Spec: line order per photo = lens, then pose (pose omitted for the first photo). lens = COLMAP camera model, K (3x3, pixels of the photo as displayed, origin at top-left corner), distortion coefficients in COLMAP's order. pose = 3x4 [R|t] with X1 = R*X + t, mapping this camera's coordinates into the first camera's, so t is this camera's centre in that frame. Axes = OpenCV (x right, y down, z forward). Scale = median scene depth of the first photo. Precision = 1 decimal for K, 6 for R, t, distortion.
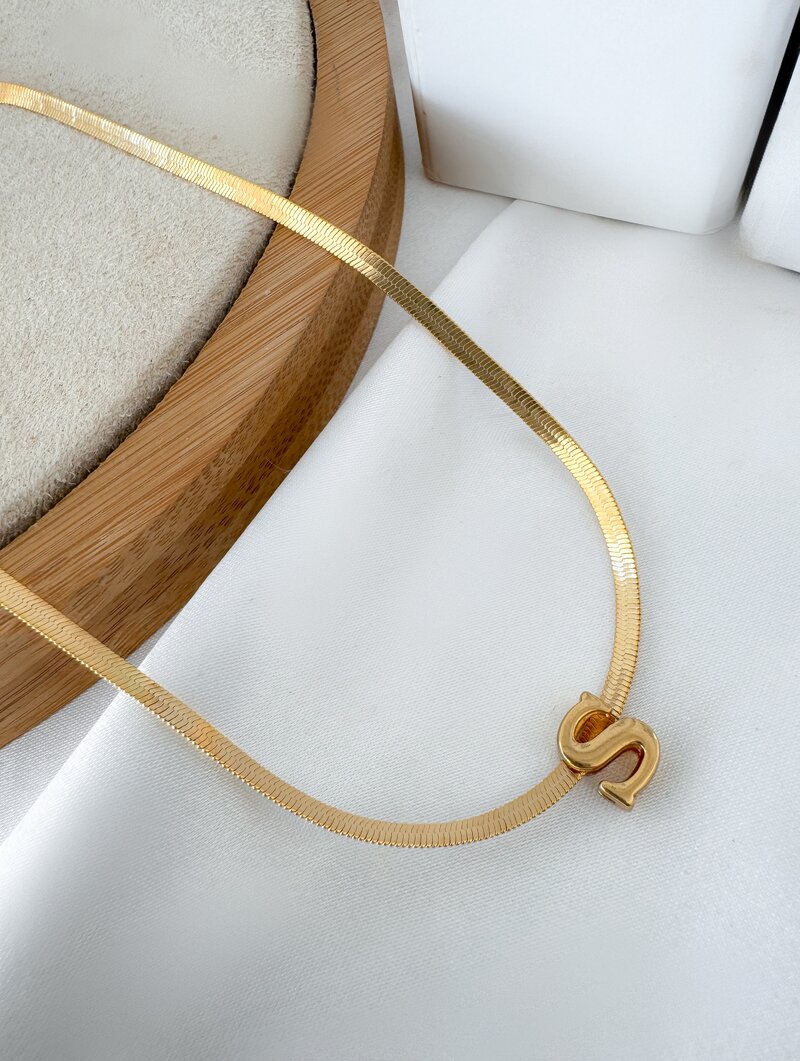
lens RADIAL K [[780.8, 0, 401.8], [0, 780.8, 481.5], [0, 0, 1]] dist [-0.001259, -0.007459]
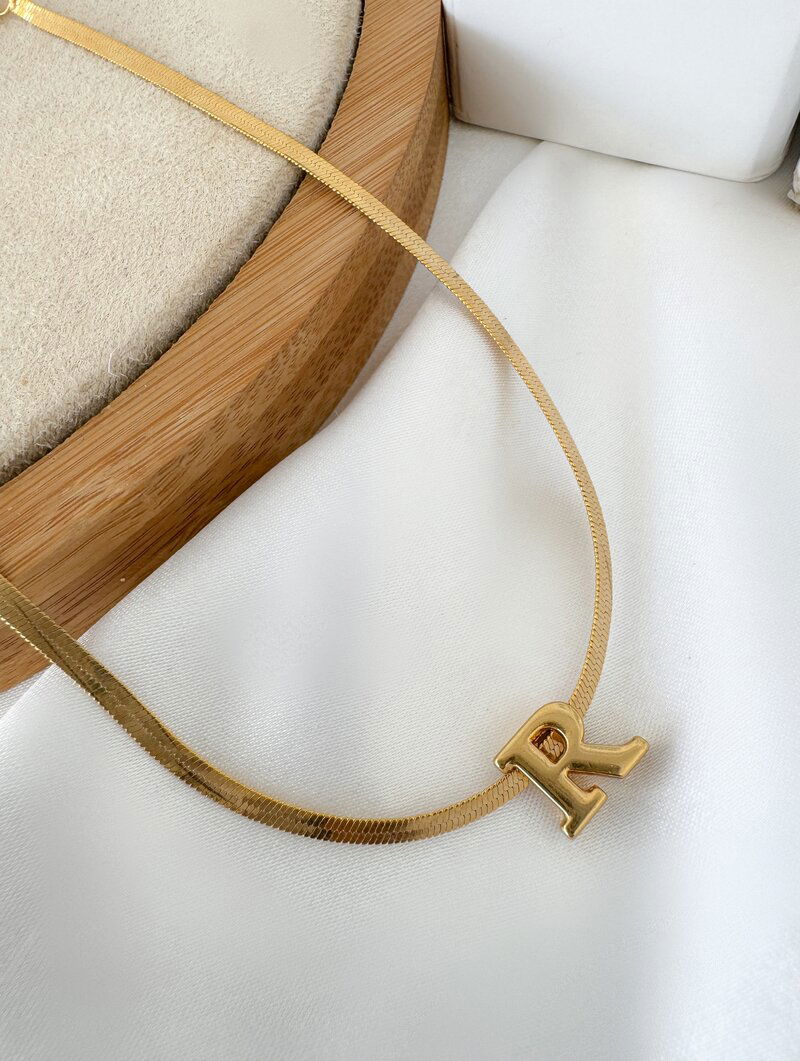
lens RADIAL K [[780.8, 0, 399.8], [0, 780.8, 468.1], [0, 0, 1]] dist [-0.001259, -0.007459]
pose [[0.999407, -0.024657, 0.024023, -0.128875], [0.024706, 0.999693, -0.001781, 0.131562], [-0.023971, 0.002373, 0.999710, 0.034800]]
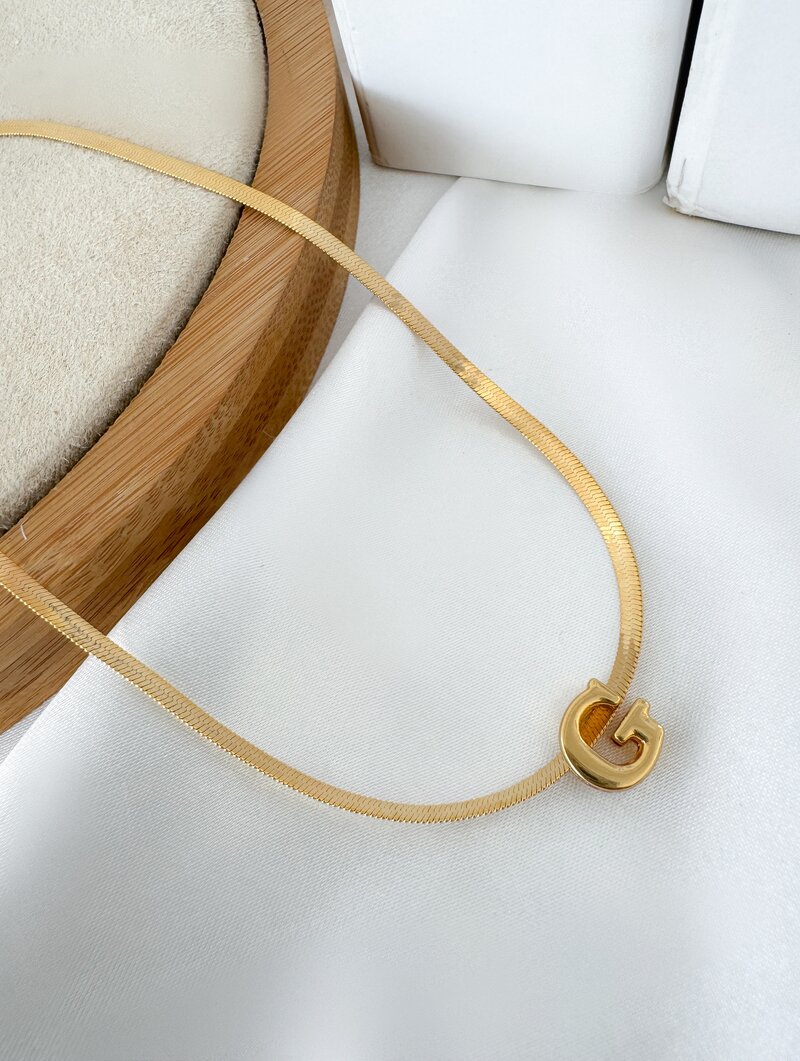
lens RADIAL K [[780.8, 0, 402.0], [0, 780.8, 453.8], [0, 0, 1]] dist [-0.001259, -0.007459]
pose [[0.994064, -0.103328, 0.034070, -0.022091], [0.103964, 0.994428, -0.017460, 0.071988], [-0.032076, 0.020899, 0.999267, -0.092001]]
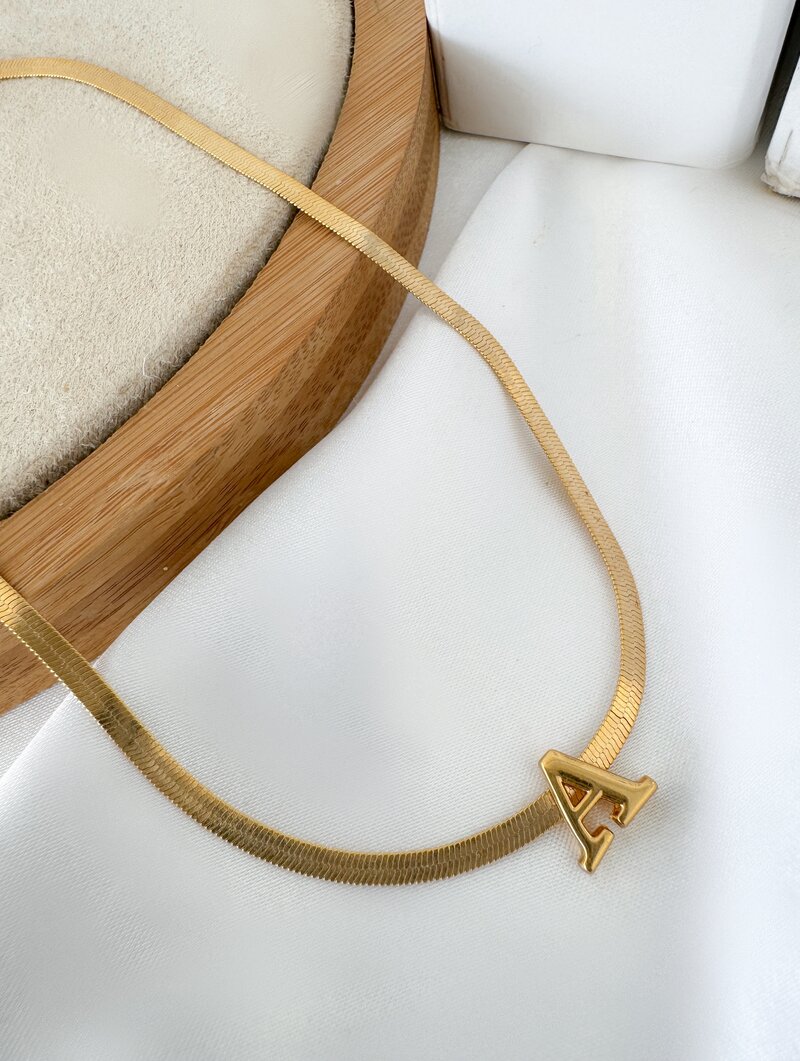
lens RADIAL K [[780.8, 0, 404.8], [0, 780.8, 478.5], [0, 0, 1]] dist [-0.001259, -0.007459]
pose [[0.996013, -0.085052, 0.026898, -0.152300], [0.085487, 0.996219, -0.015458, 0.181927], [-0.025481, 0.017696, 0.999519, -0.035807]]
